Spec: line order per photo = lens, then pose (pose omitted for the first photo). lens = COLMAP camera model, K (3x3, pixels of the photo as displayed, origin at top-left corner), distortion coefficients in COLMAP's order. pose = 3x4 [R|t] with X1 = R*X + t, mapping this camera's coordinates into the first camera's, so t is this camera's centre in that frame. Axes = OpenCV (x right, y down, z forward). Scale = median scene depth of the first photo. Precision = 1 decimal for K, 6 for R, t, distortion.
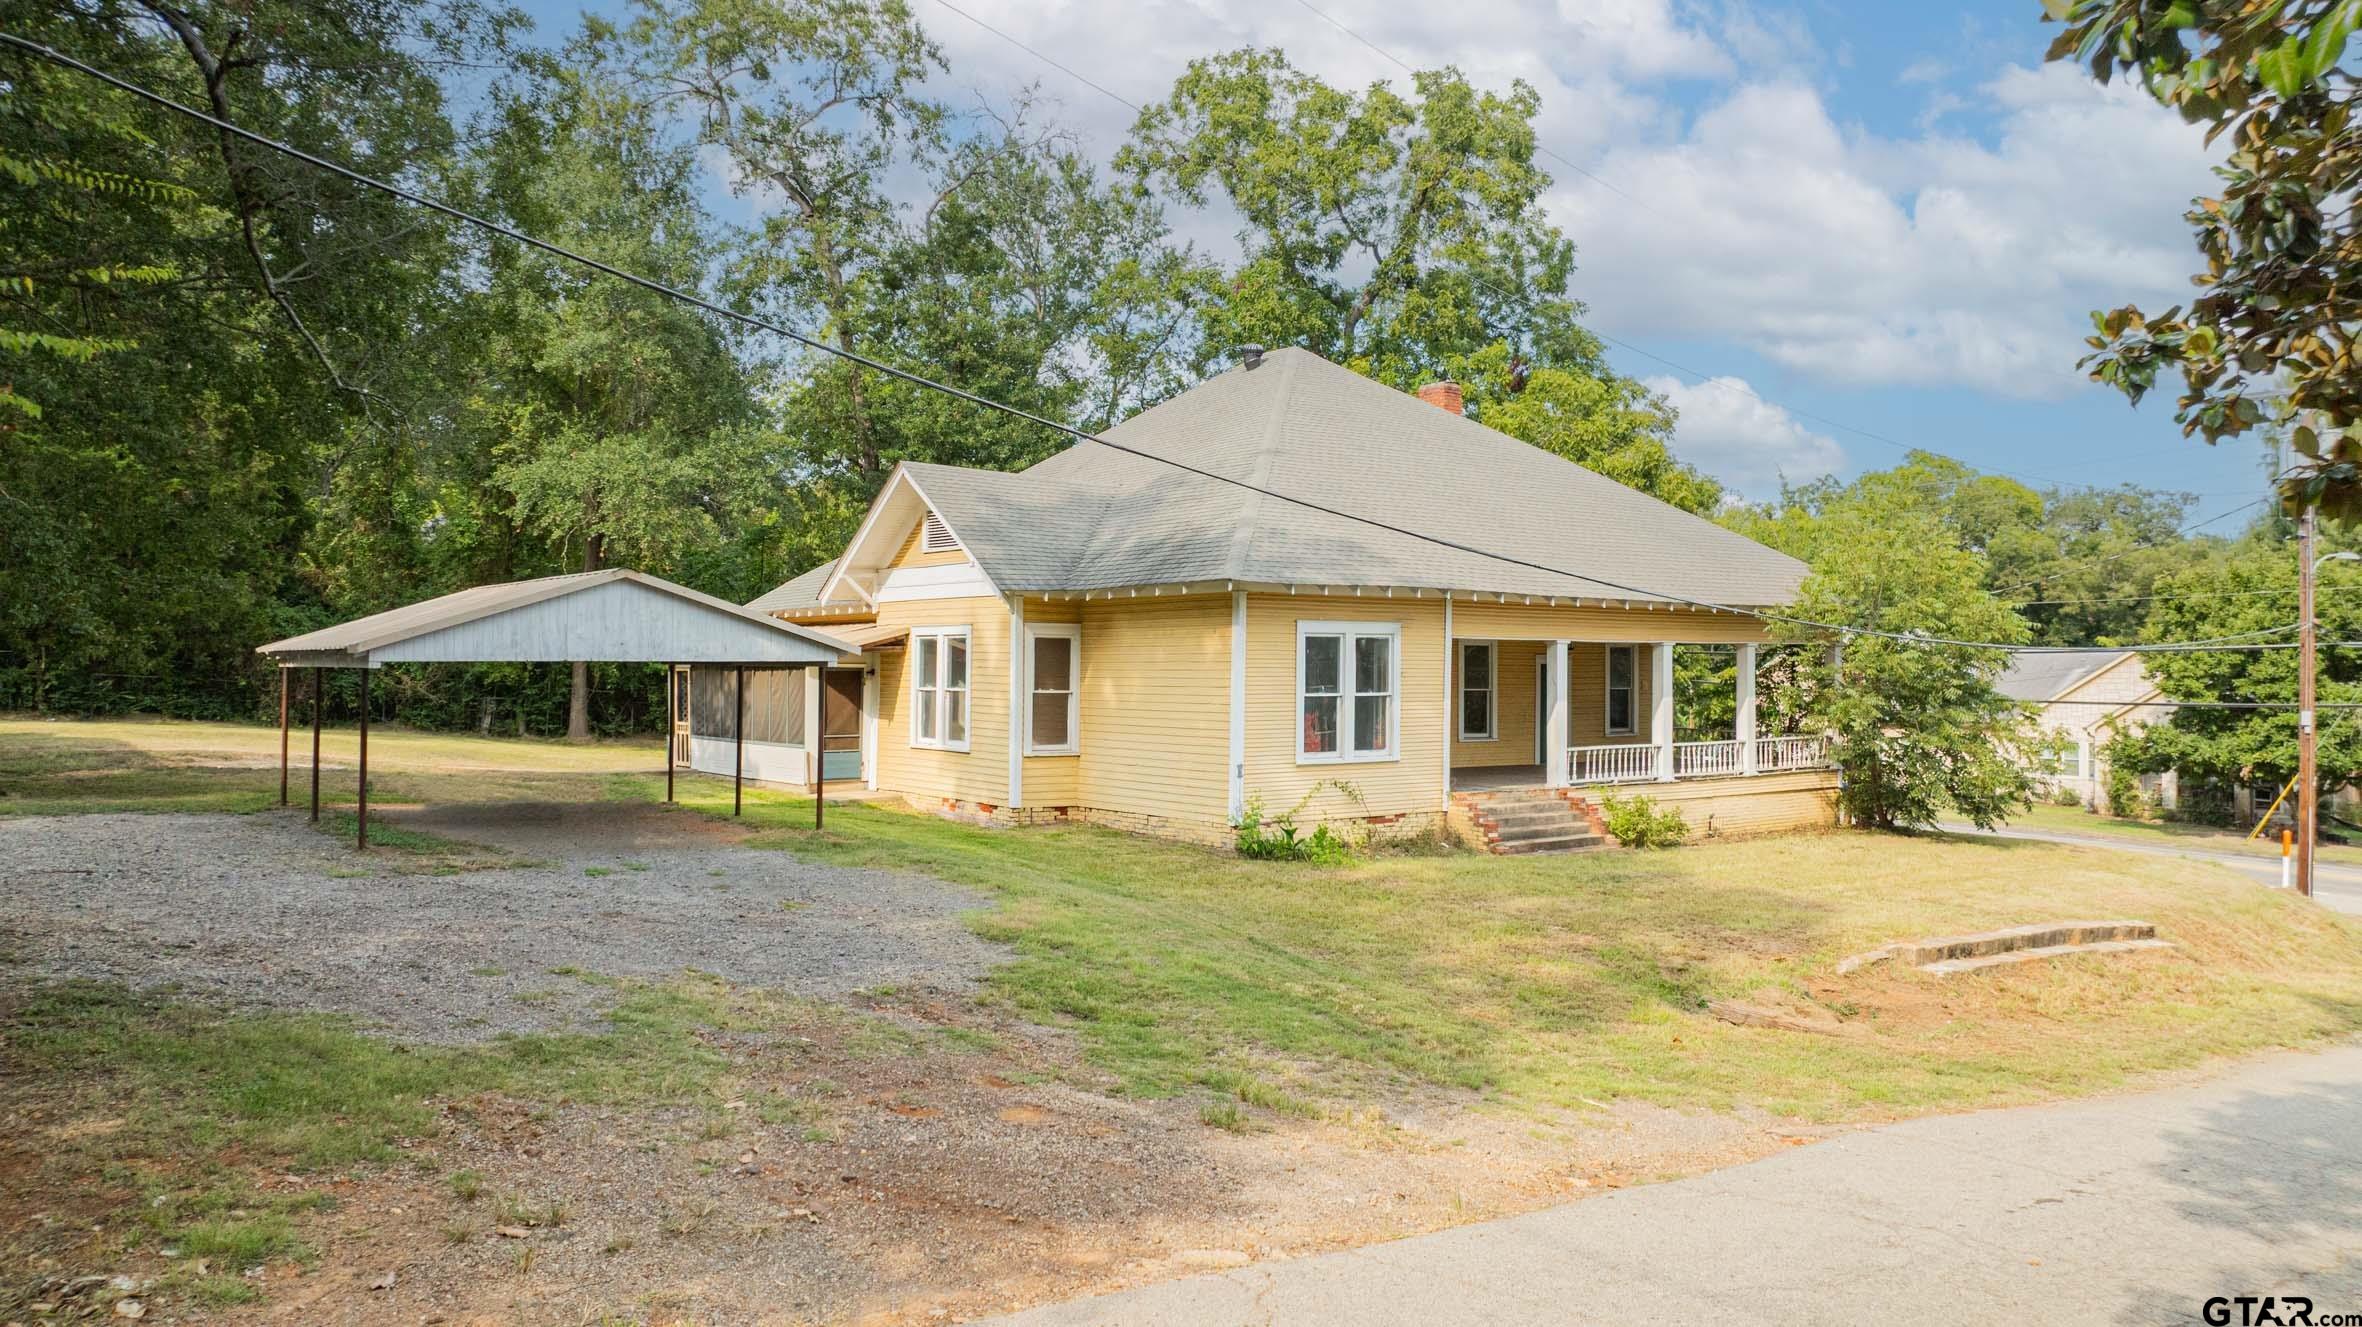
lens RADIAL K [[1679.9, 0, 1166.4], [0, 1679.9, 659.8], [0, 0, 1]] dist [-0.018556, -0.001349]
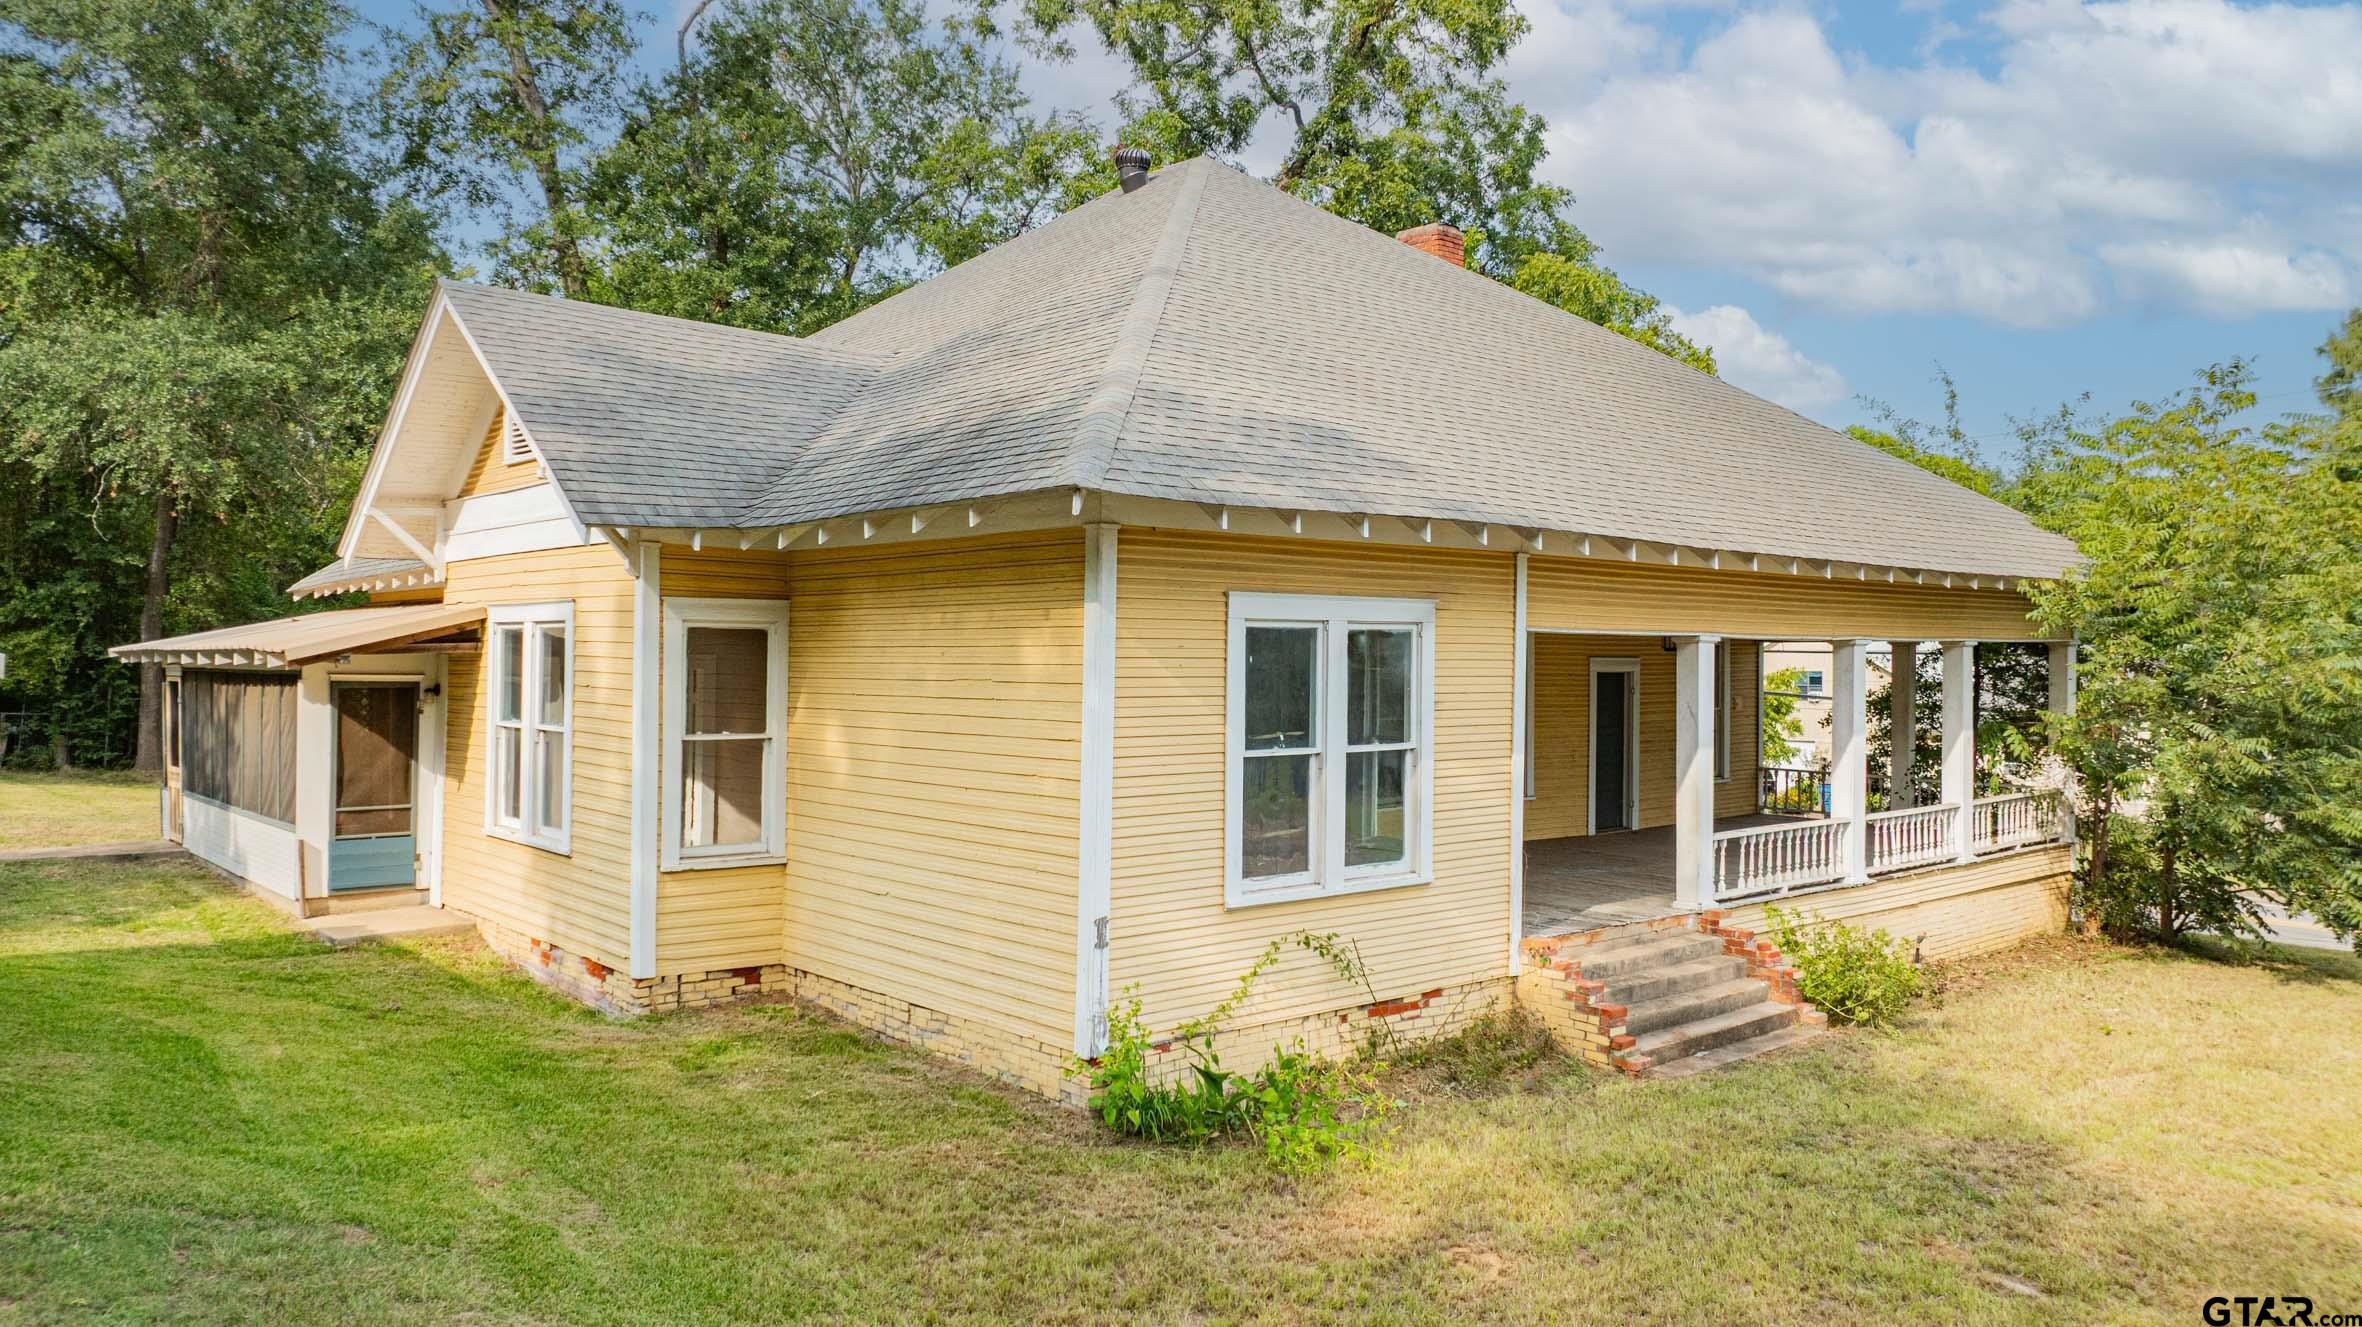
lens RADIAL K [[1679.9, 0, 1166.4], [0, 1679.9, 659.8], [0, 0, 1]] dist [-0.018556, -0.001349]
pose [[0.997502, 0.001293, 0.070626, 0.026204], [-0.001800, 0.999973, 0.007117, -0.007503], [-0.070615, -0.007227, 0.997477, 0.494228]]
